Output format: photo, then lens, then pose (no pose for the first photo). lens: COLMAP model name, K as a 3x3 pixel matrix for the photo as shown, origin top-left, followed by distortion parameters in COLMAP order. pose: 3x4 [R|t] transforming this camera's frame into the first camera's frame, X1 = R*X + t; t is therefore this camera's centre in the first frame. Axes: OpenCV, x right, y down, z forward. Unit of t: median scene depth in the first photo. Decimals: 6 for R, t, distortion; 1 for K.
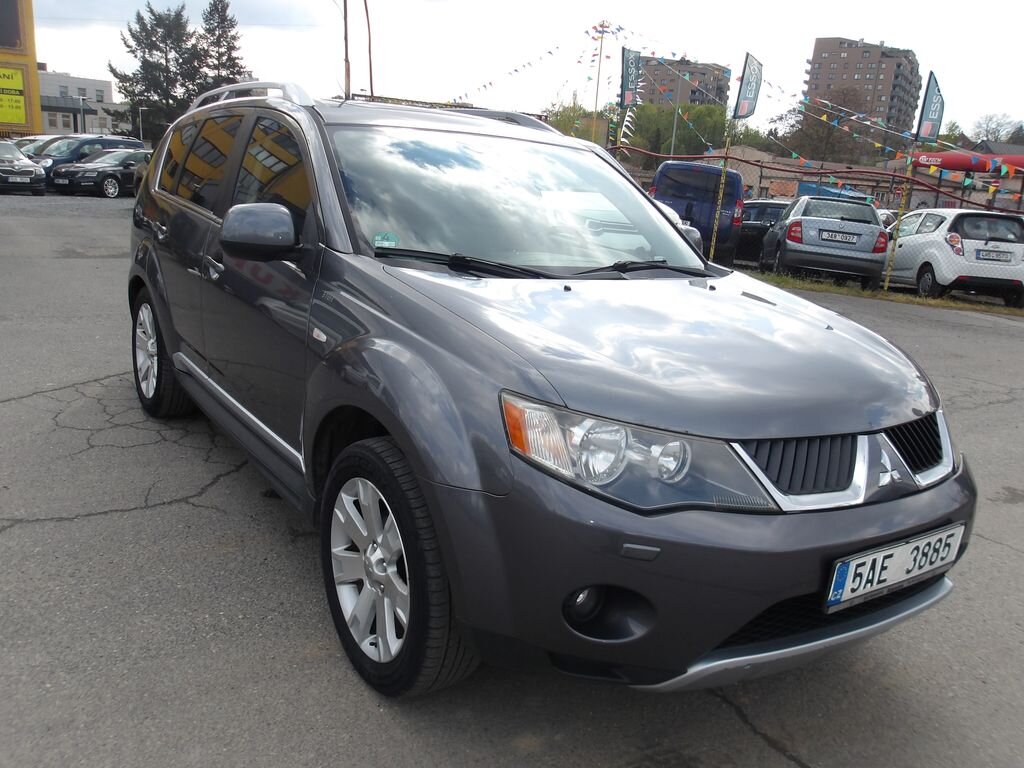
lens RADIAL K [[877.6, 0, 511.3], [0, 877.6, 386.6], [0, 0, 1]] dist [0.009463, -0.000718]
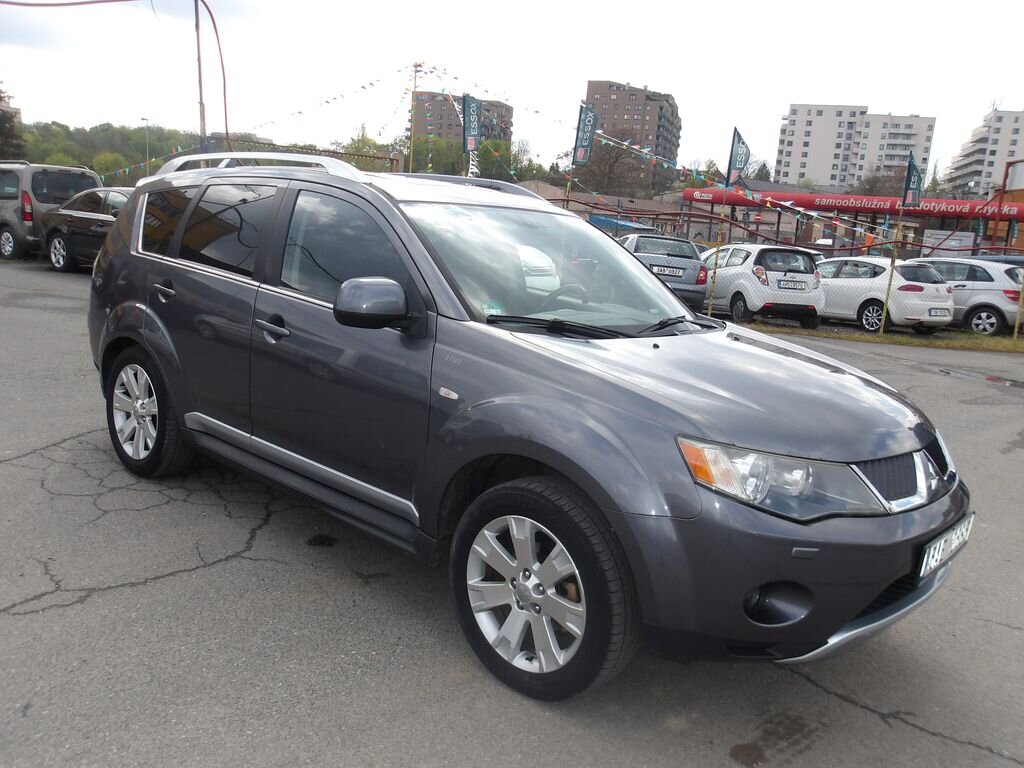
lens RADIAL K [[877.6, 0, 512.4], [0, 877.6, 381.1], [0, 0, 1]] dist [0.009463, -0.000718]
pose [[0.970336, -0.046925, 0.237164, -0.213257], [0.055841, 0.997958, -0.031015, -0.018651], [-0.235224, 0.043339, 0.970974, -0.067081]]
